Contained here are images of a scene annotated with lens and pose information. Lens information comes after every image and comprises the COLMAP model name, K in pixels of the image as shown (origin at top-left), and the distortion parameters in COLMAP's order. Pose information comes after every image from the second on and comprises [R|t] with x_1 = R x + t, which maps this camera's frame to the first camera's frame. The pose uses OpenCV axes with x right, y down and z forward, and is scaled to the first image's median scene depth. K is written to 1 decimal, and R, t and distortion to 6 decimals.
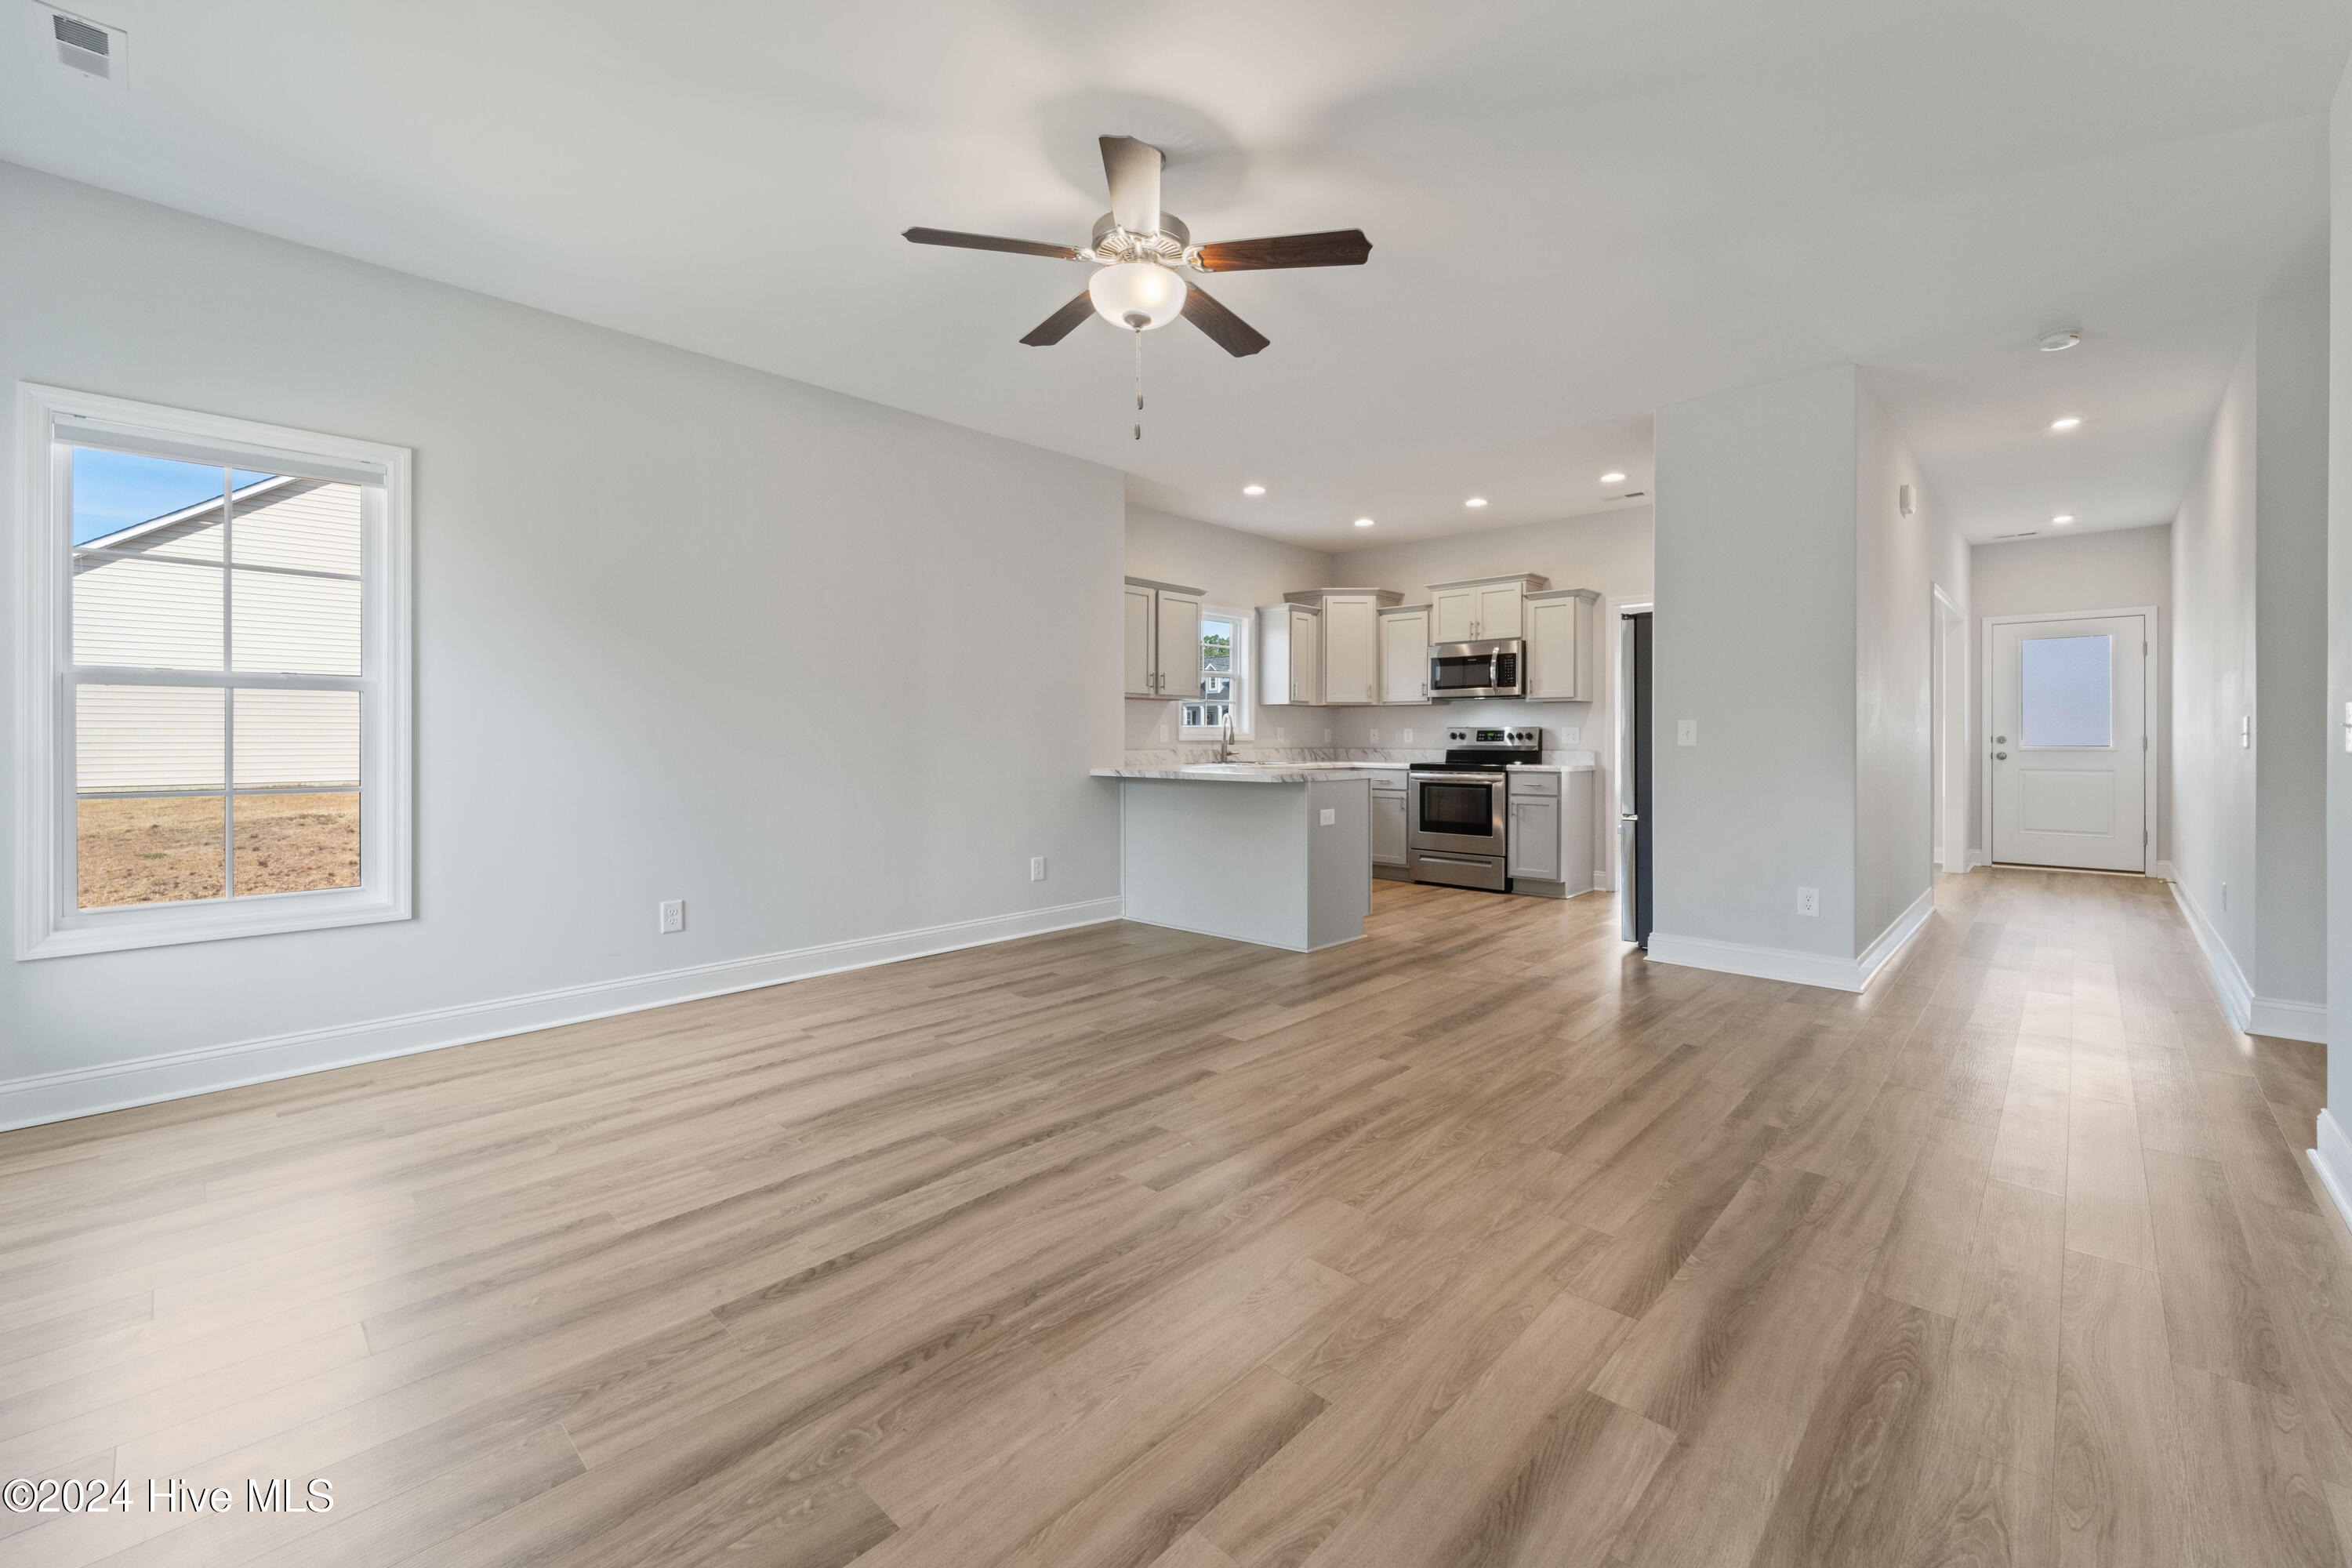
lens RADIAL K [[955.5, 0, 1174.8], [0, 955.5, 745.8], [0, 0, 1]] dist [0.001203, -0.000225]
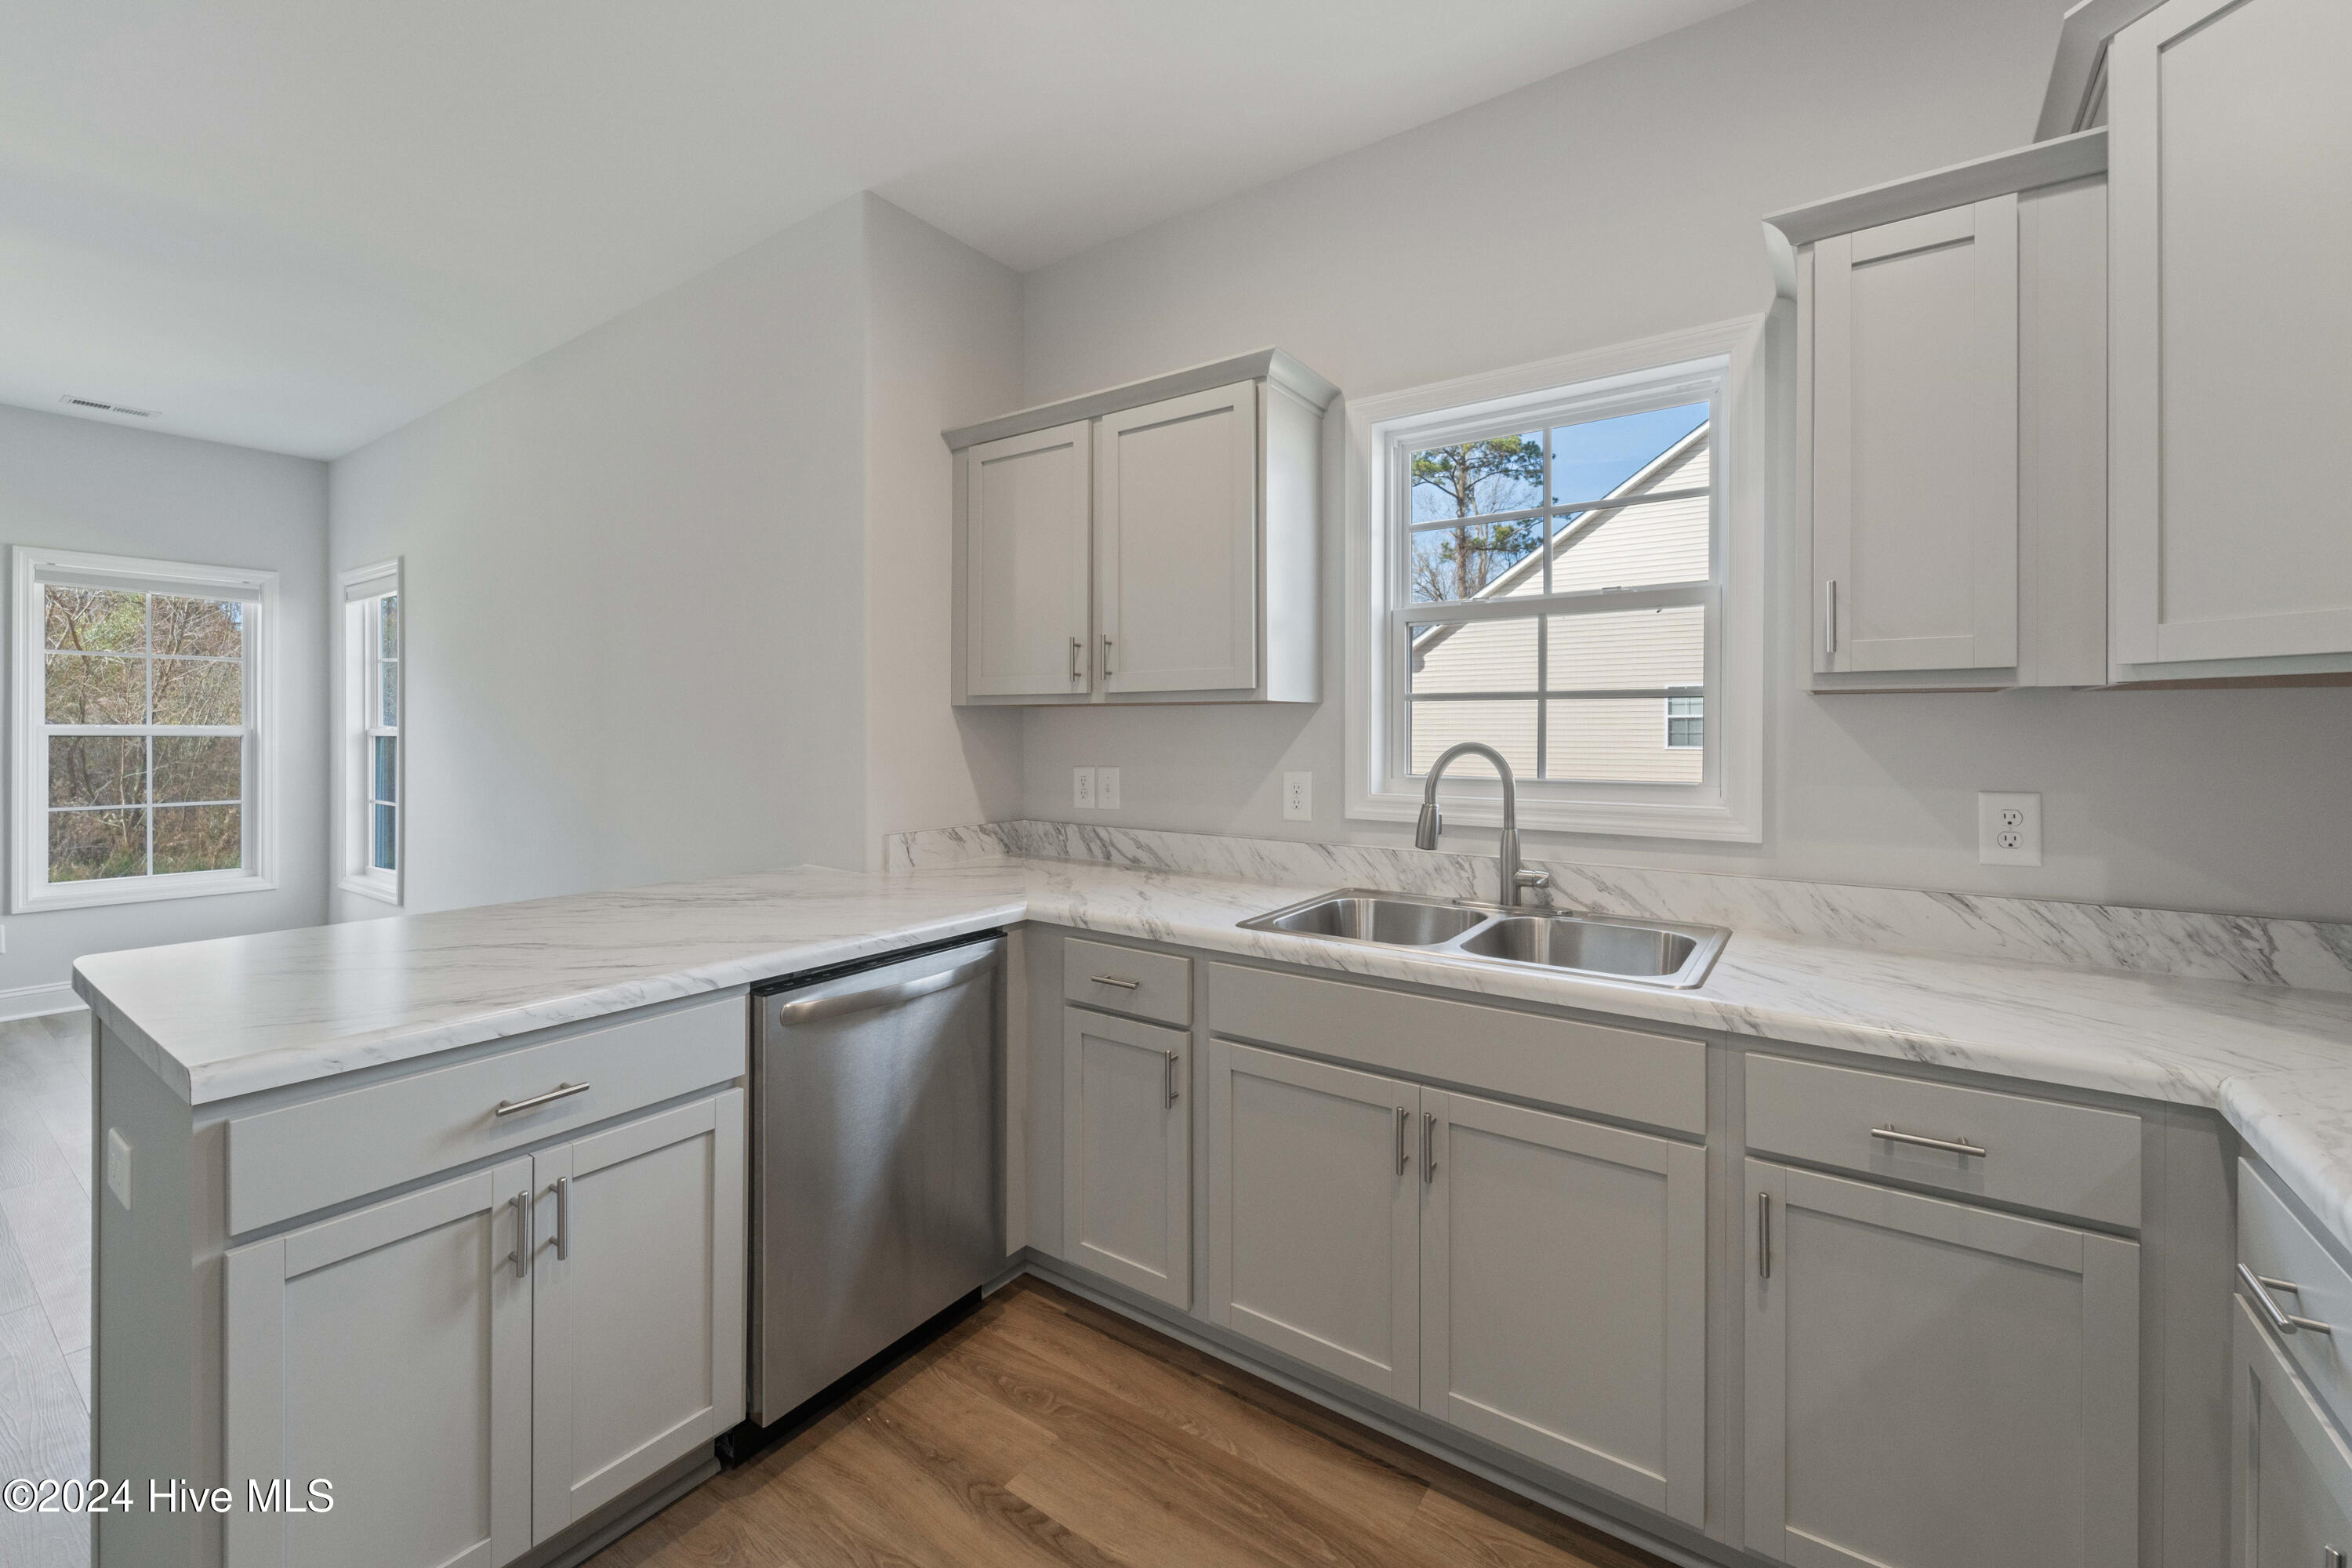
lens RADIAL K [[955.5, 0, 1176.8], [0, 955.5, 740.0], [0, 0, 1]] dist [0.001203, -0.000225]
pose [[0.144937, 0.007239, -0.989414, 0.358982], [-0.011647, 0.999916, 0.005609, -0.037395], [0.989372, 0.010710, 0.145009, 0.967841]]
